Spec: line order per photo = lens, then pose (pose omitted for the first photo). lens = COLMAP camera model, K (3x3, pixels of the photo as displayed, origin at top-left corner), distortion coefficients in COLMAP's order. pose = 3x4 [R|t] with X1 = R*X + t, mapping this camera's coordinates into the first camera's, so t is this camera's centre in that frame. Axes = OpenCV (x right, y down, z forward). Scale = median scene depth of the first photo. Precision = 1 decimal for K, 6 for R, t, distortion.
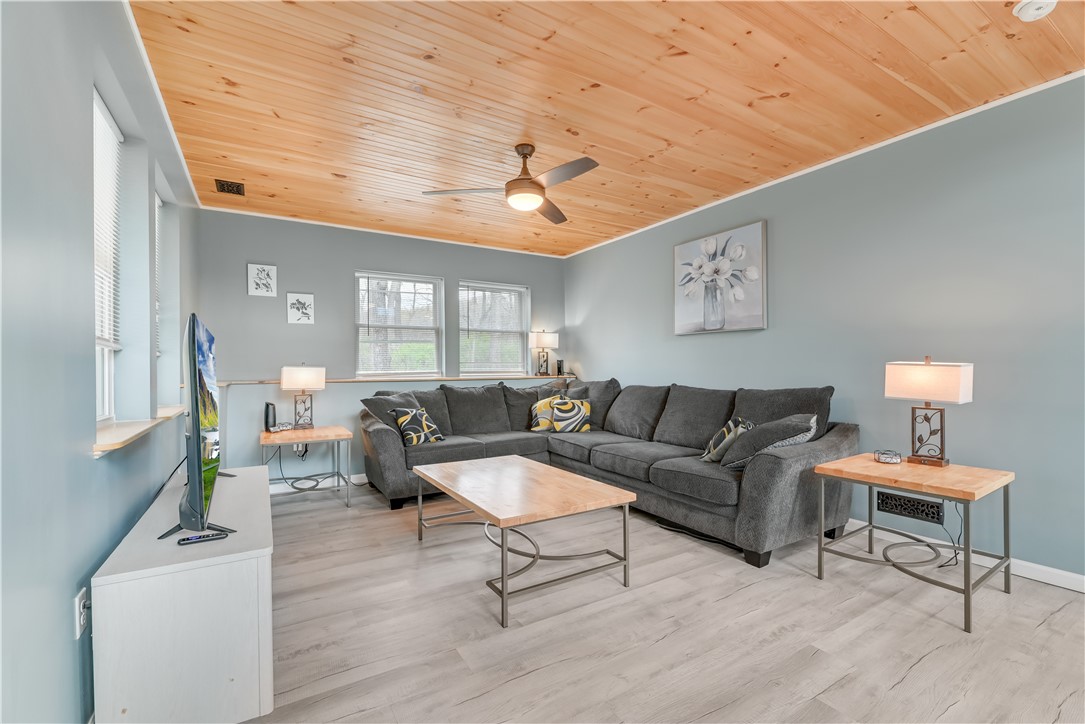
lens RADIAL K [[437.3, 0, 532.2], [0, 437.3, 369.0], [0, 0, 1]] dist [-0.004961, -0.000388]
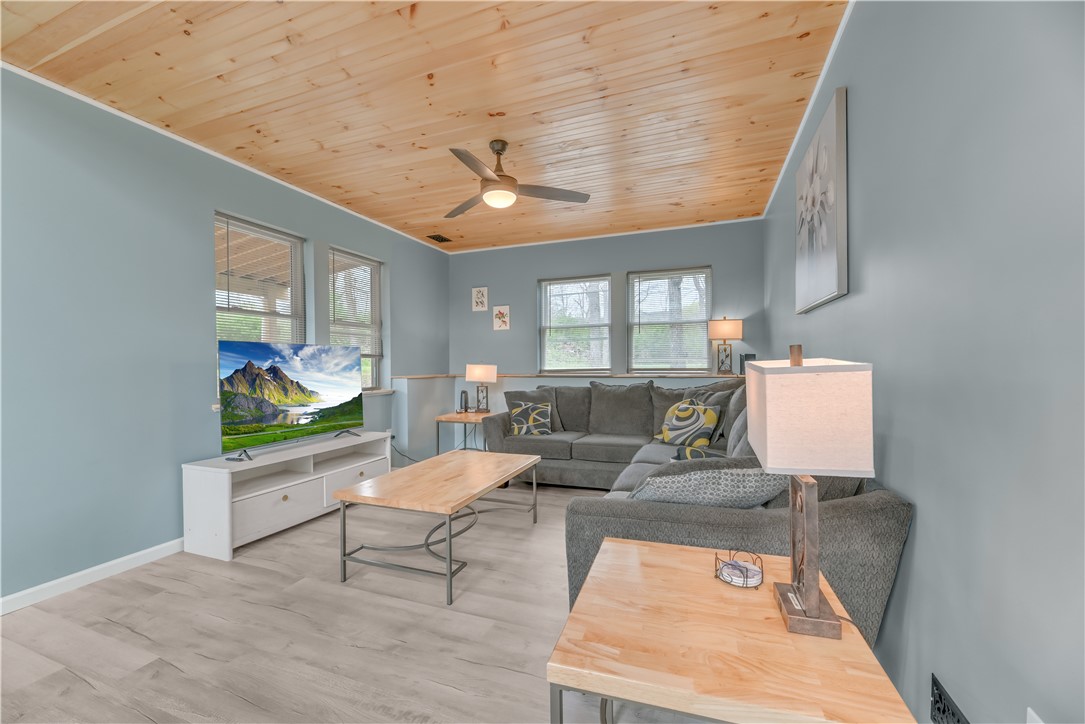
lens RADIAL K [[437.3, 0, 532.2], [0, 437.3, 369.0], [0, 0, 1]] dist [-0.004961, -0.000388]
pose [[0.636652, 0.007866, -0.771111, 0.525501], [0.002589, 0.999921, 0.012338, -0.006301], [0.771147, -0.009852, 0.636581, 0.278280]]
